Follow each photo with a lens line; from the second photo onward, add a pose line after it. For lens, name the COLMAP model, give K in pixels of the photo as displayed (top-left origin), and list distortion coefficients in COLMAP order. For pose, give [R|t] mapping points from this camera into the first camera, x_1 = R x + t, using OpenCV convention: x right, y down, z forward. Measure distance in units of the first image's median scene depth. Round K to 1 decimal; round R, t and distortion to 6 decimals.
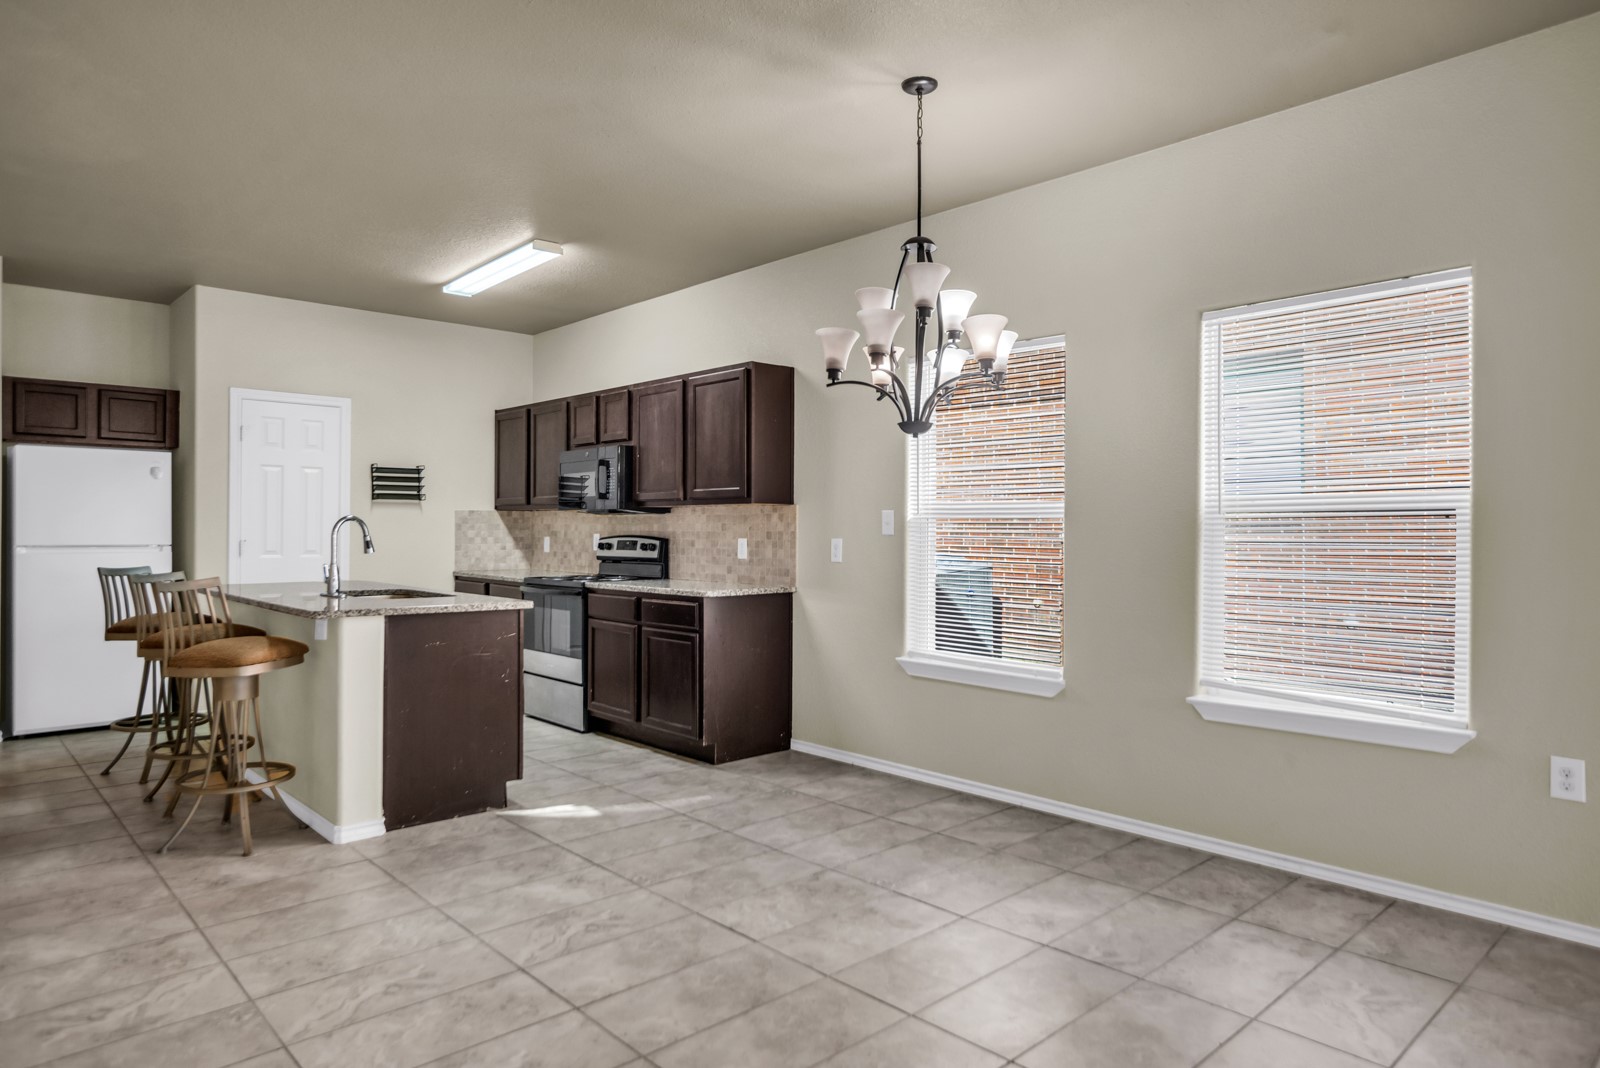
lens RADIAL K [[970.8, 0, 811.1], [0, 970.8, 530.0], [0, 0, 1]] dist [-0.038996, 0.021468]
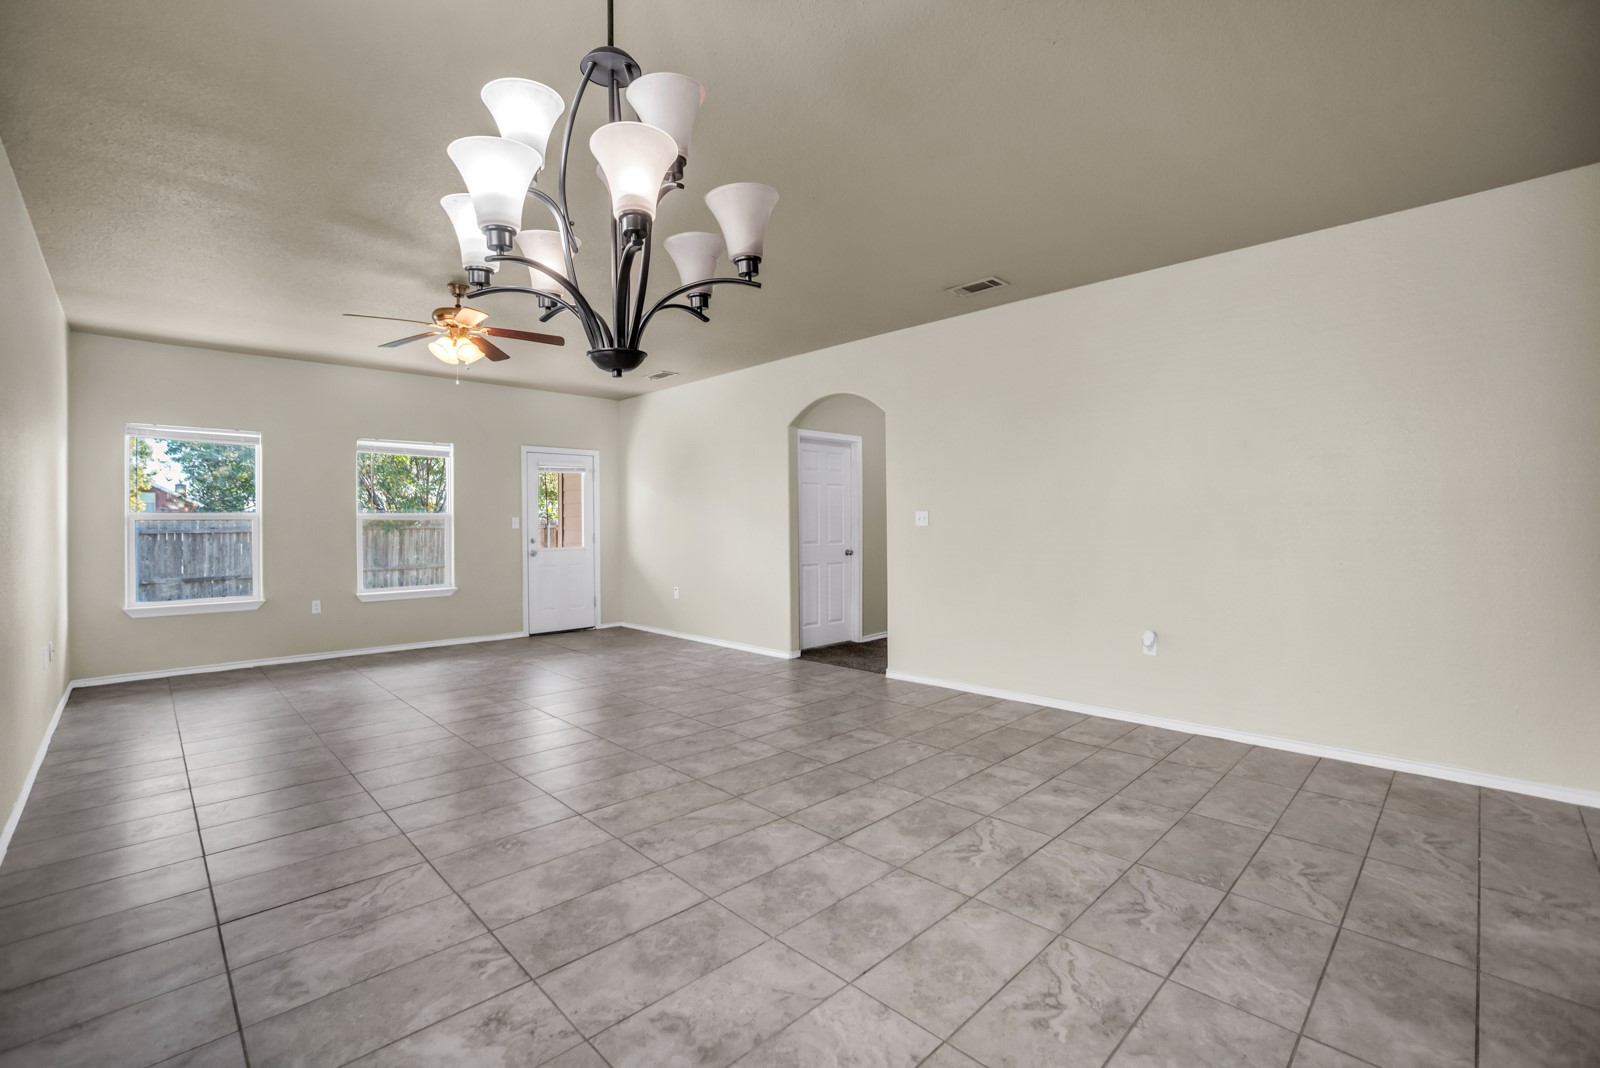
lens RADIAL K [[705.8, 0, 801.0], [0, 705.8, 520.9], [0, 0, 1]] dist [-0.061417, 0.016500]
pose [[-0.999876, 0.004007, -0.015199, -0.001954], [0.003985, 0.999991, 0.001498, -0.002255], [0.015205, 0.001437, -0.999883, 0.845126]]
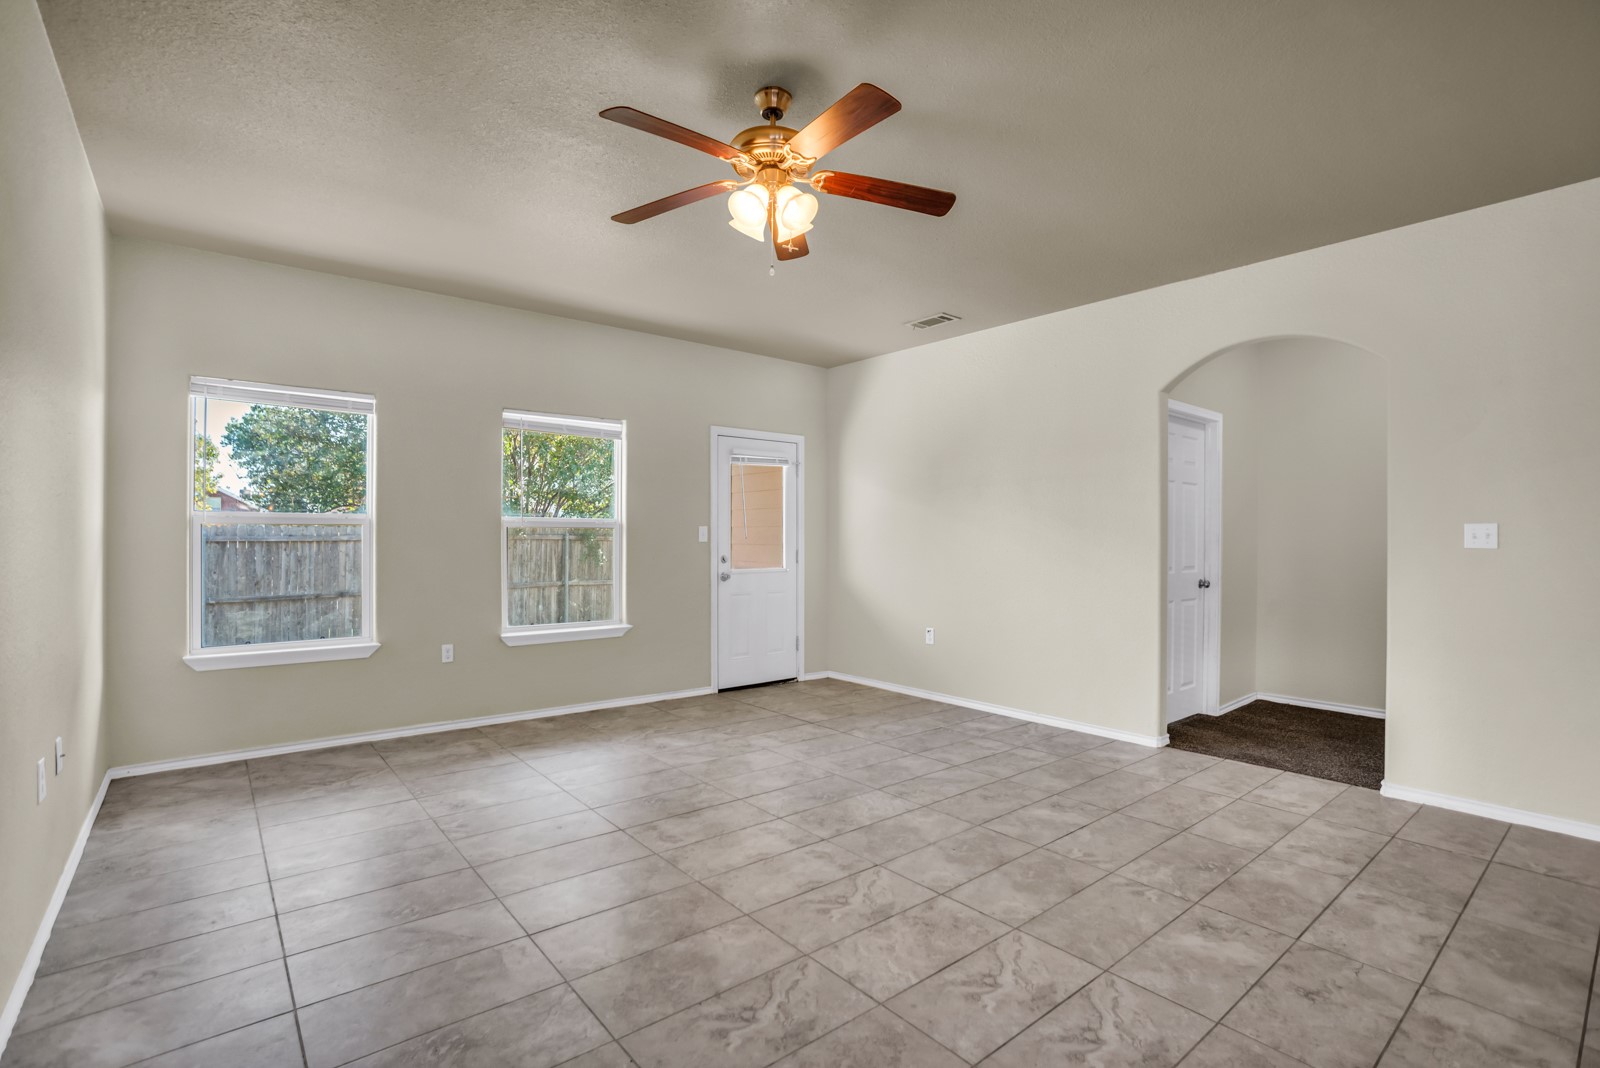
lens RADIAL K [[743.0, 0, 801.2], [0, 743.0, 544.2], [0, 0, 1]] dist [-0.058919, 0.017503]
pose [[-0.997595, -0.009625, 0.068640, 0.325647], [-0.008644, 0.999856, 0.014573, -0.000857], [-0.068770, 0.013945, -0.997535, 0.500180]]
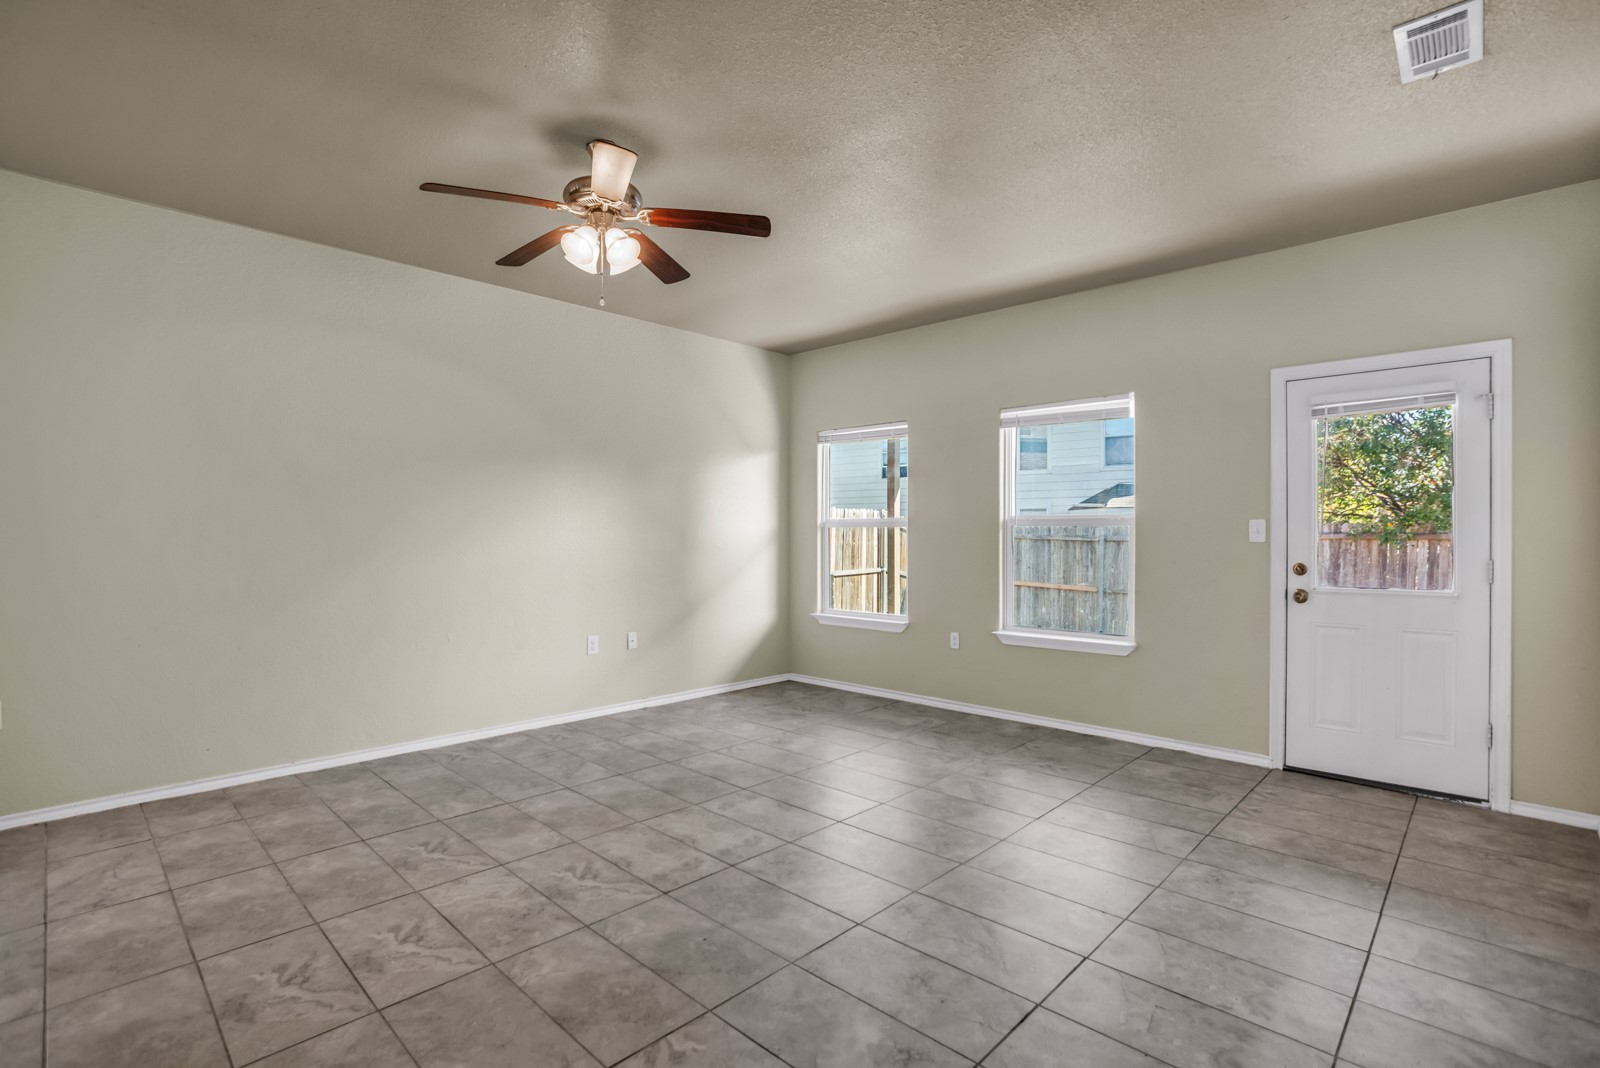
lens RADIAL K [[754.1, 0, 800.9], [0, 754.1, 532.2], [0, 0, 1]] dist [-0.047794, 0.015510]
pose [[-0.049175, -0.000737, 0.998790, -0.155230], [0.004354, 0.999990, 0.000952, 0.000471], [-0.998781, 0.004396, -0.049171, -0.056340]]
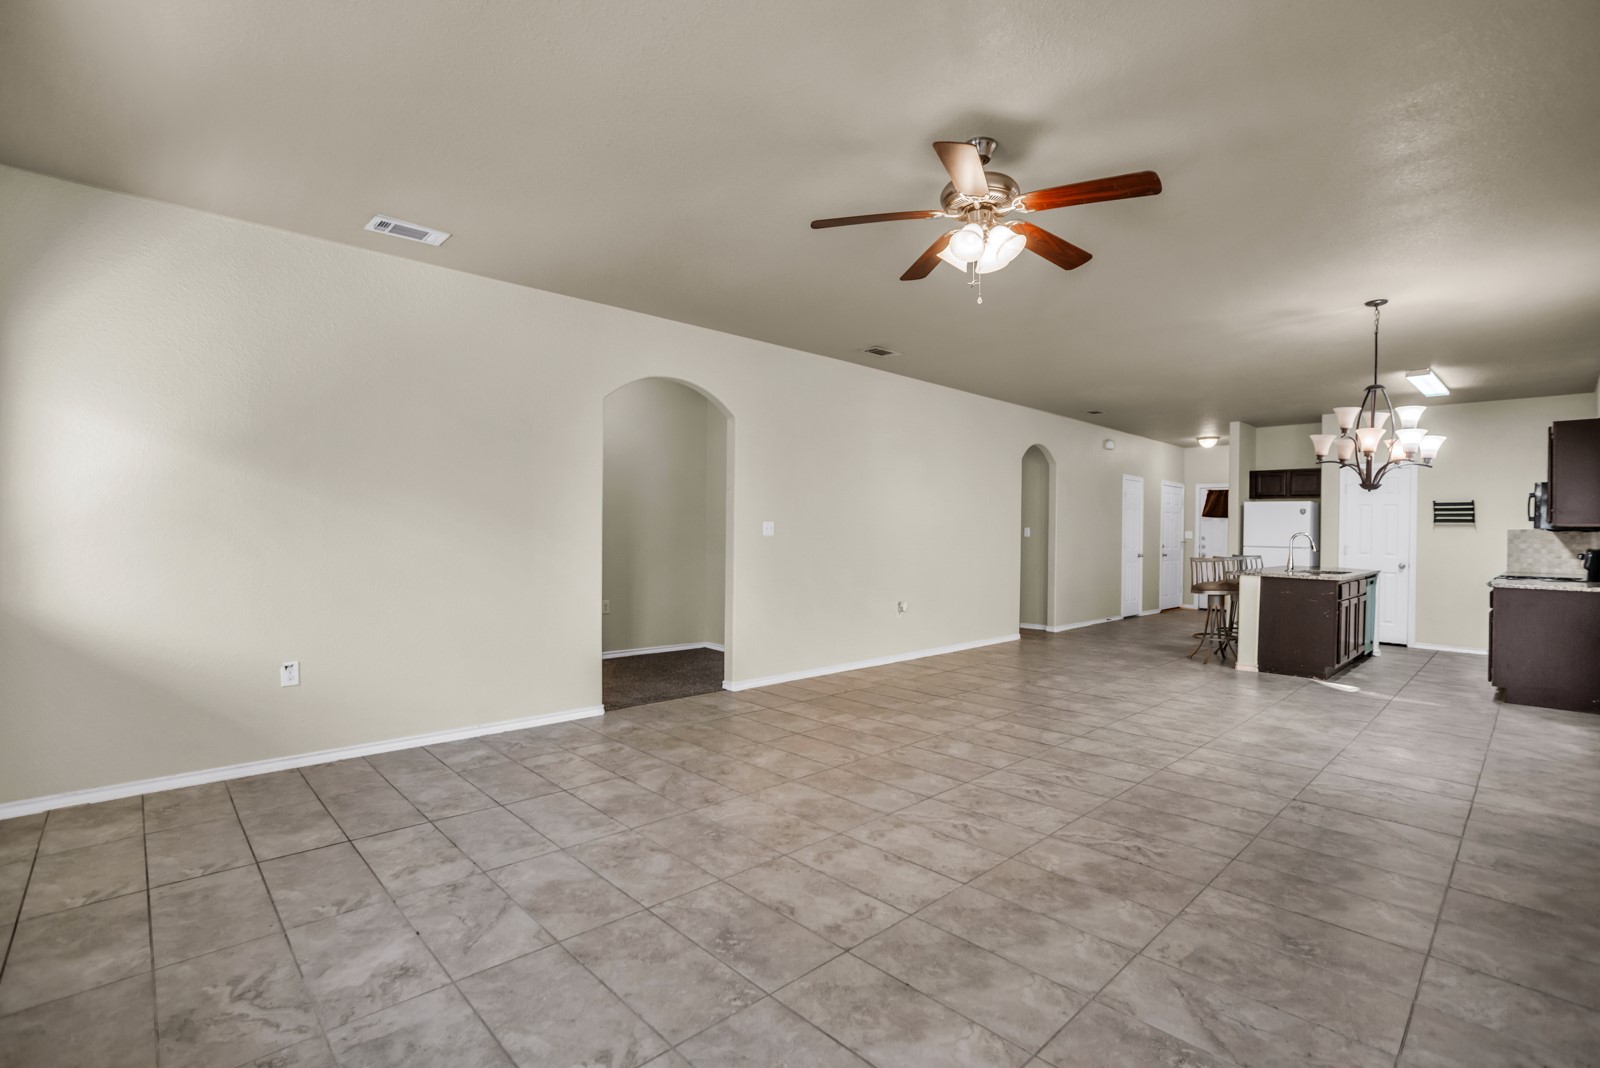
lens RADIAL K [[743.0, 0, 801.3], [0, 743.0, 528.7], [0, 0, 1]] dist [-0.058919, 0.017503]
pose [[0.003130, -0.006007, -0.999977, 0.882076], [-0.016884, 0.999839, -0.006059, 0.003475], [0.999853, 0.016903, 0.003028, -0.067955]]
